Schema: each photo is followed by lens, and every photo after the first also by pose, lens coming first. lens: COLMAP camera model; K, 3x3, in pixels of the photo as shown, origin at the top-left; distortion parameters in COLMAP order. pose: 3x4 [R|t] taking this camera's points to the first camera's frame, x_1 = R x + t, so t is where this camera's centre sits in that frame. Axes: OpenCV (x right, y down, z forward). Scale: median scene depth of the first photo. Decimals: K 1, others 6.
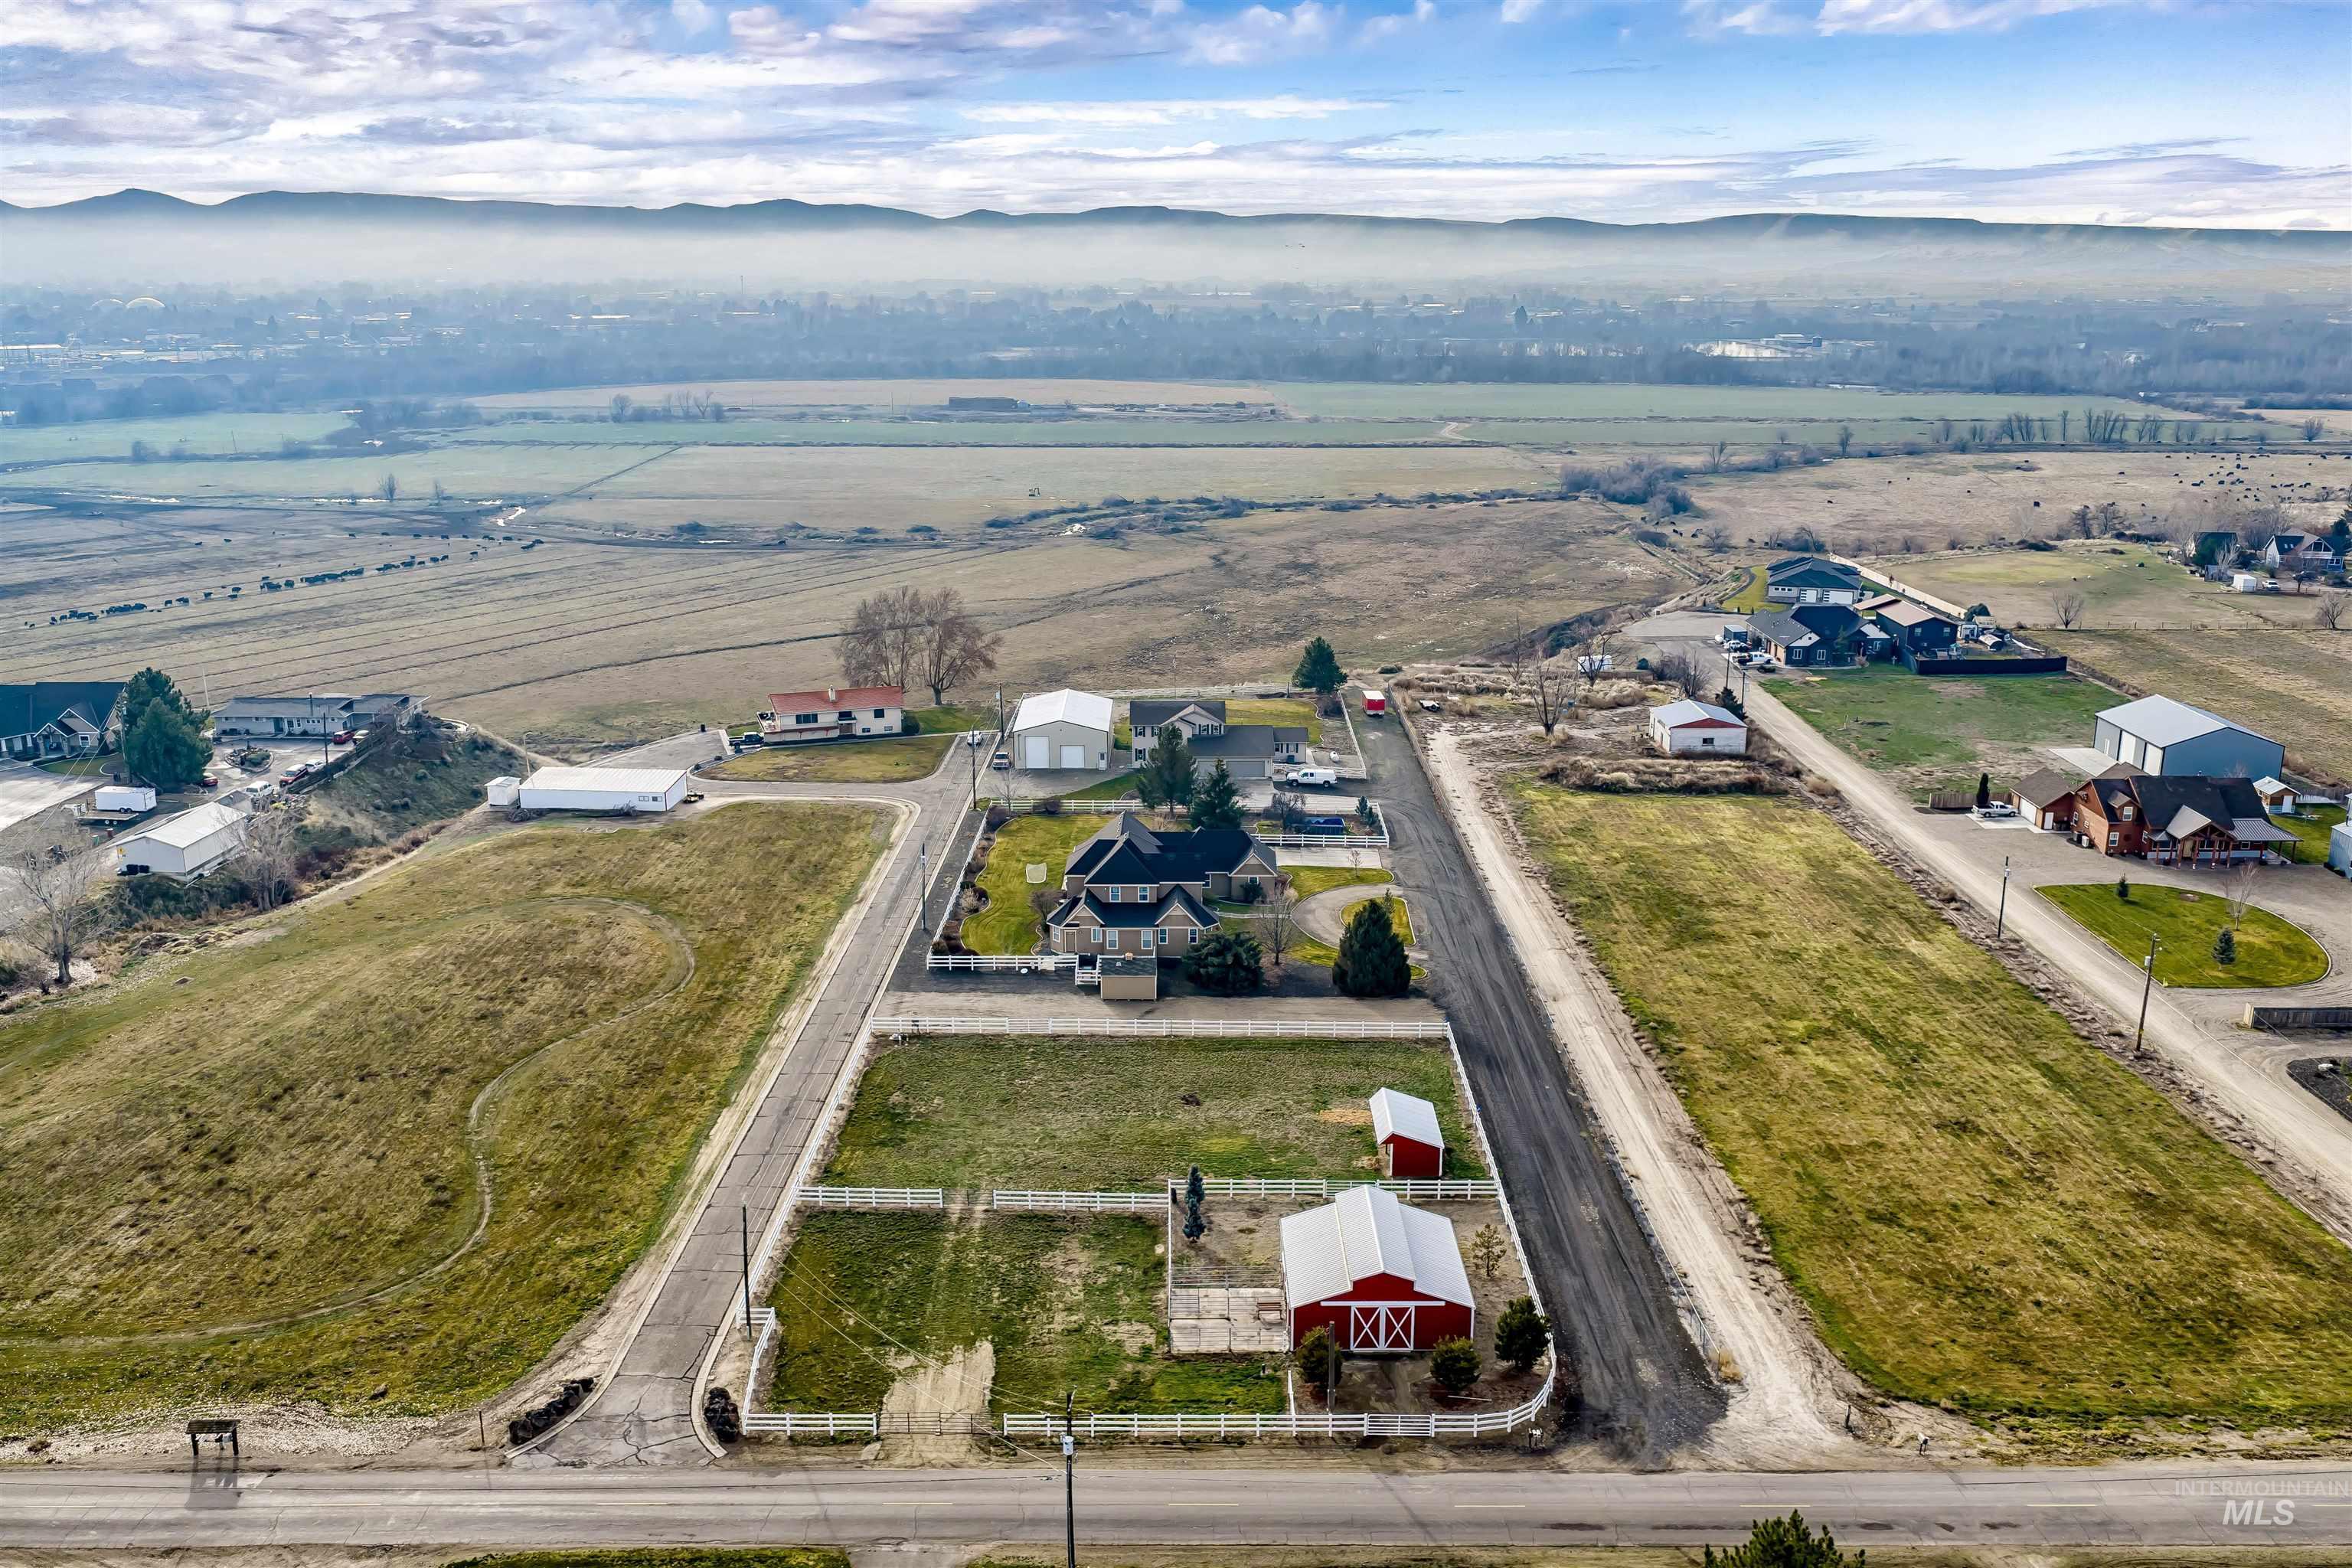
lens RADIAL K [[1947.3, 0, 1176.0], [0, 1947.3, 784.0], [0, 0, 1]] dist [0.031105, -0.074805]
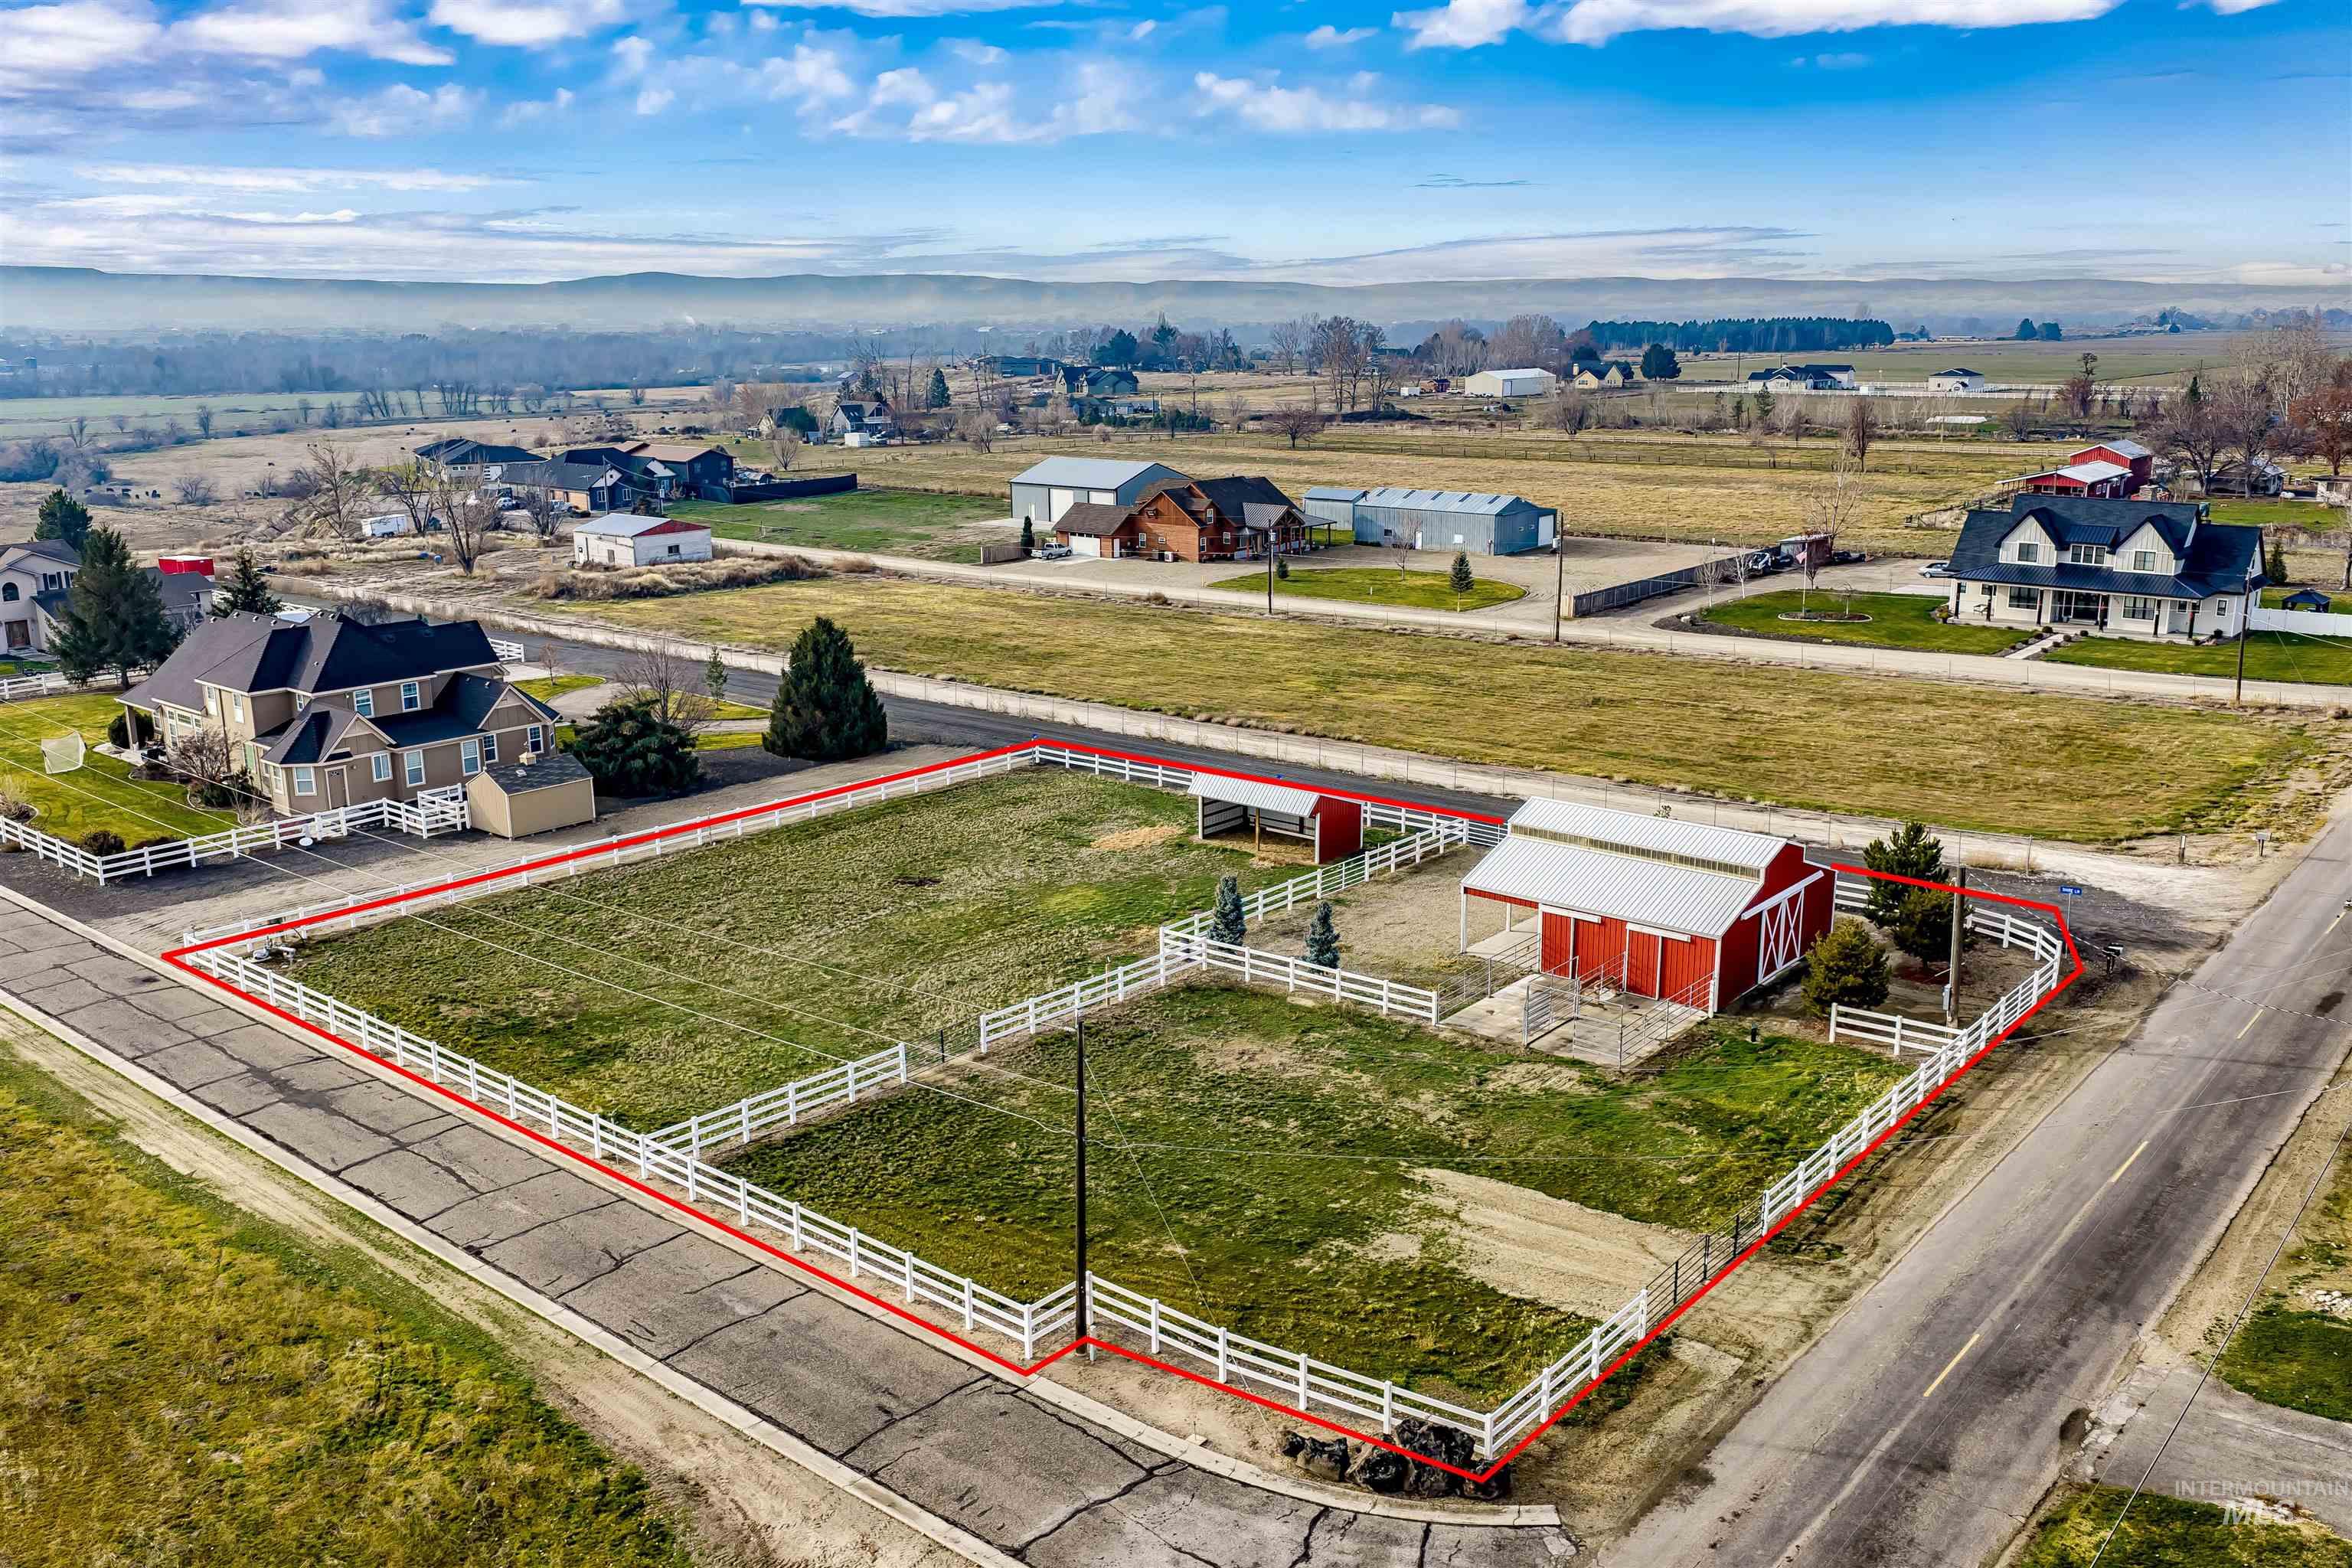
lens RADIAL K [[1966.4, 0, 1176.0], [0, 1966.4, 784.0], [0, 0, 1]] dist [0.030584, -0.072667]
pose [[0.640946, -0.184752, 0.745020, -0.457708], [0.209292, 0.975889, 0.061949, 0.136997], [-0.738502, 0.116221, 0.664160, 0.655900]]
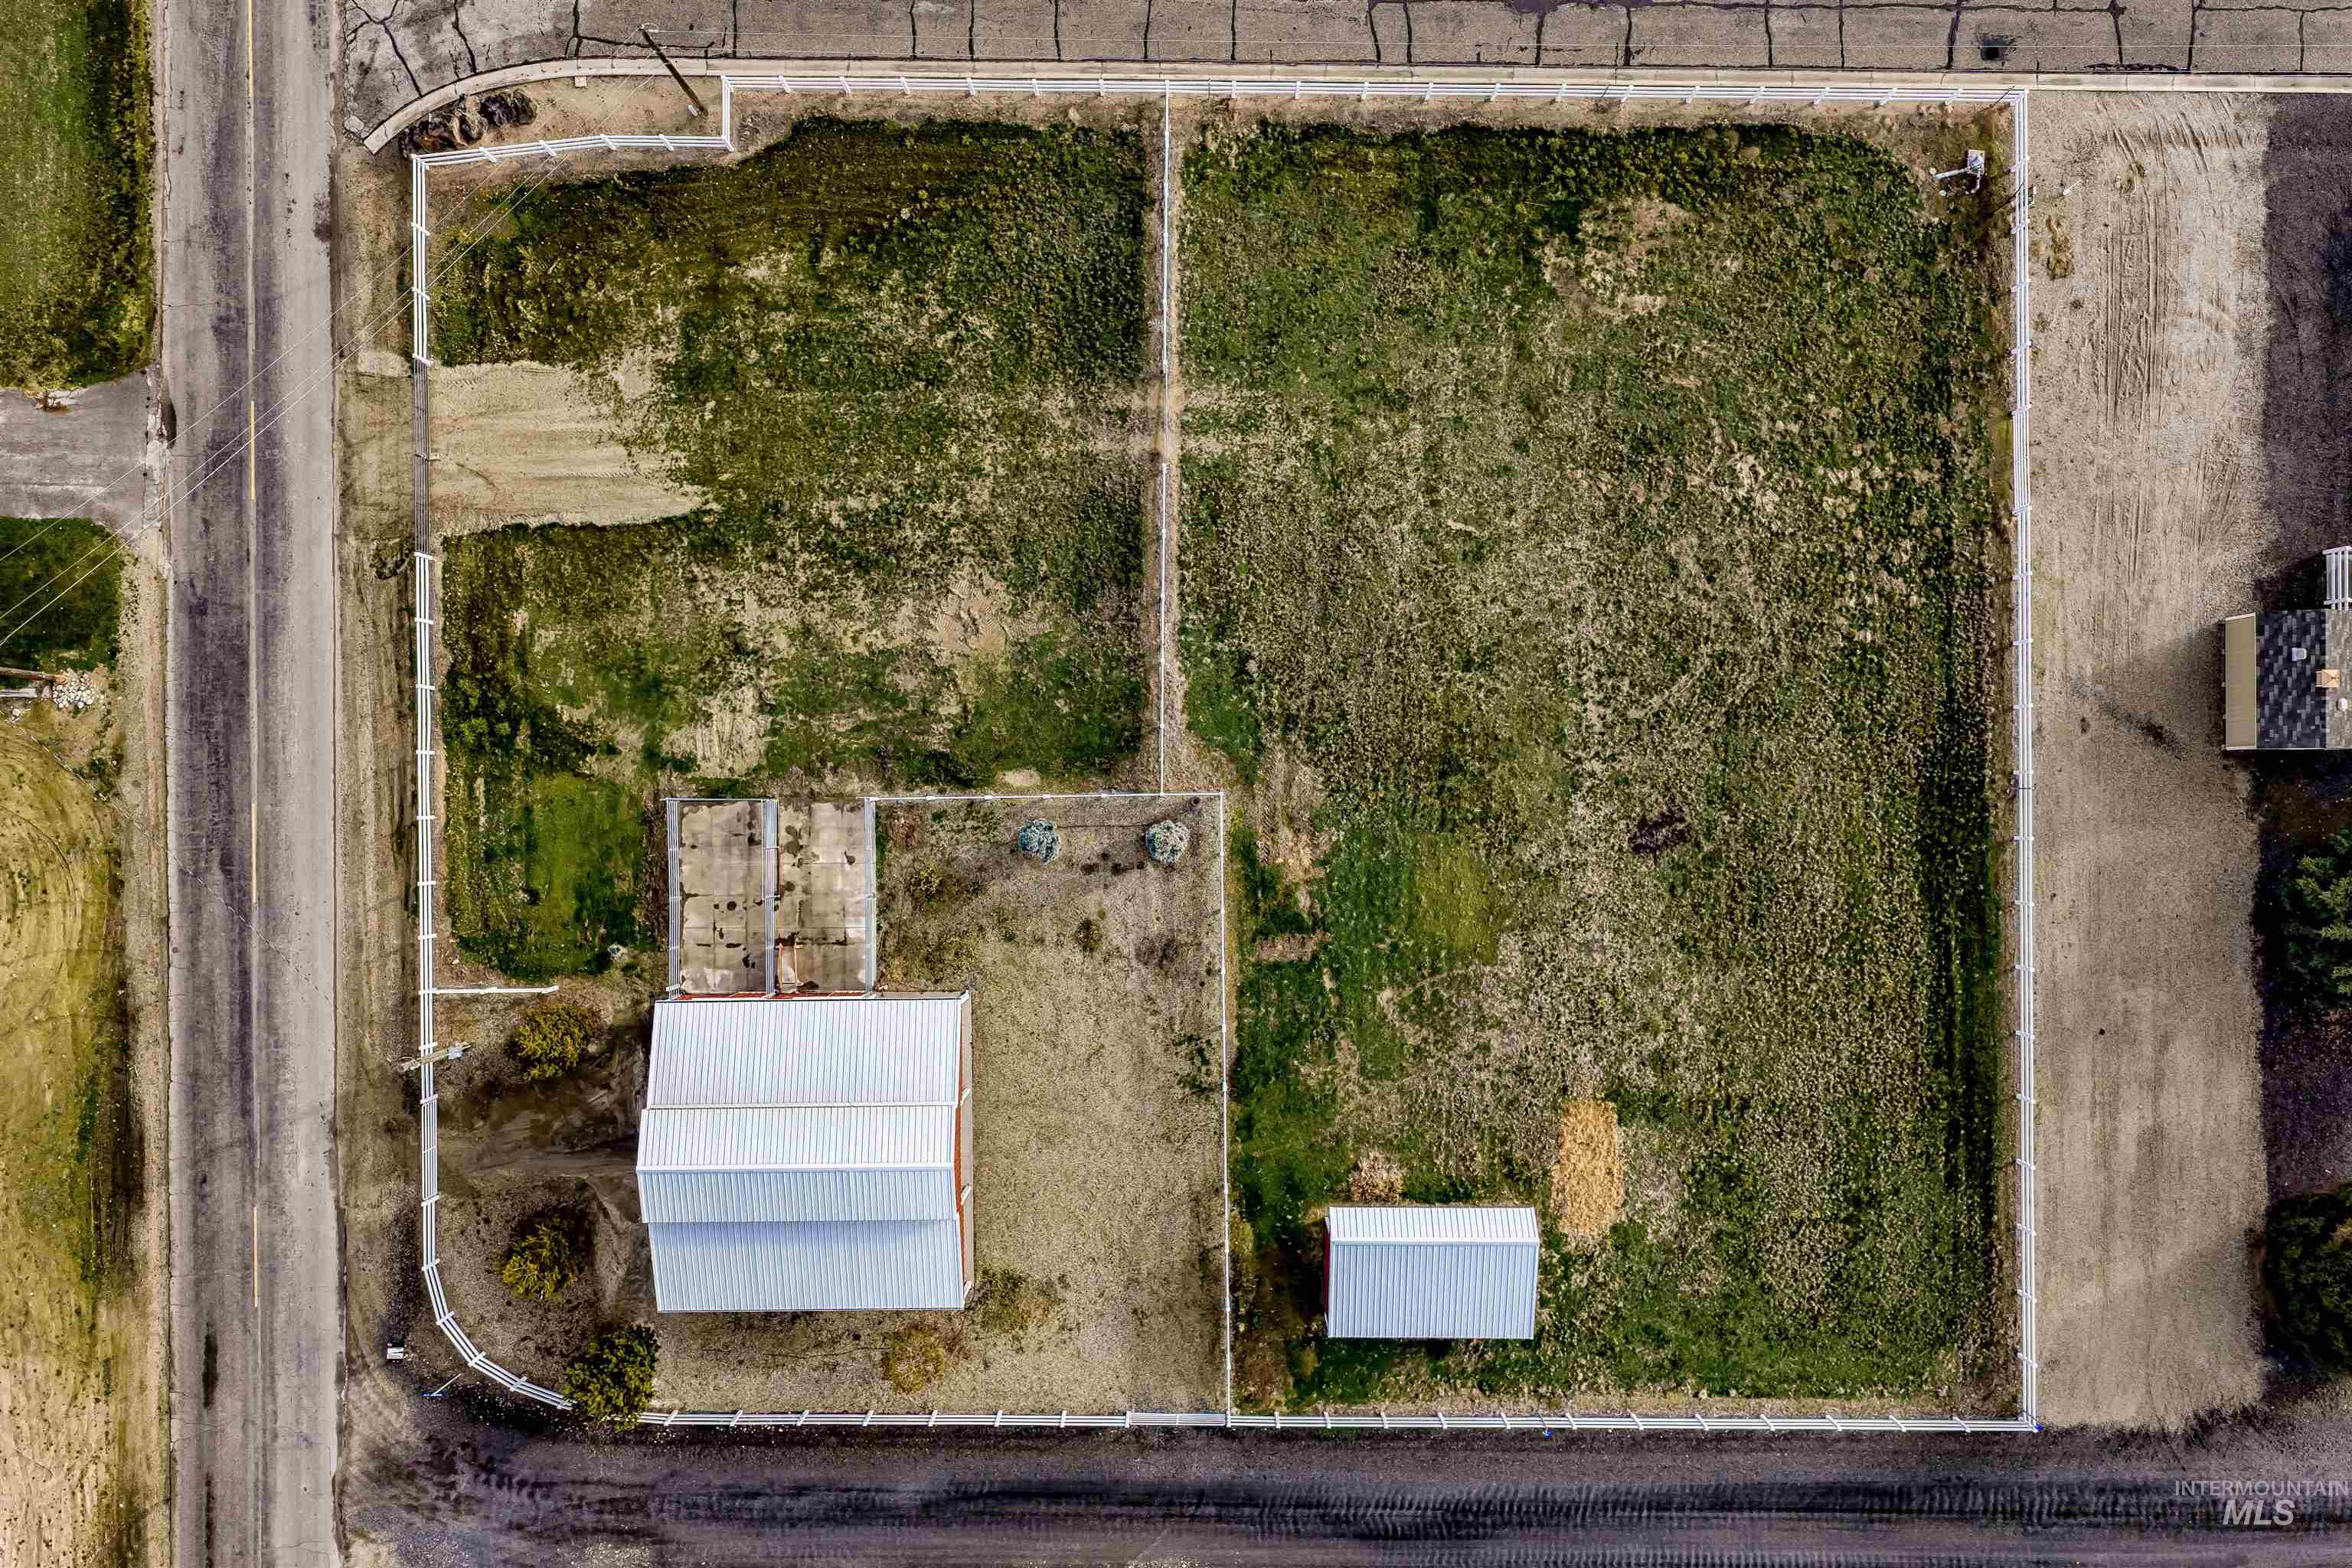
lens RADIAL K [[1948.9, 0, 1168.9], [0, 1948.9, 825.4], [0, 0, 1]] dist [0.008299, -0.002457]
pose [[0.008298, 0.999959, -0.003620, 0.007656], [-0.253532, 0.005605, 0.967311, -0.323391], [0.967291, -0.007110, 0.253569, 0.921377]]
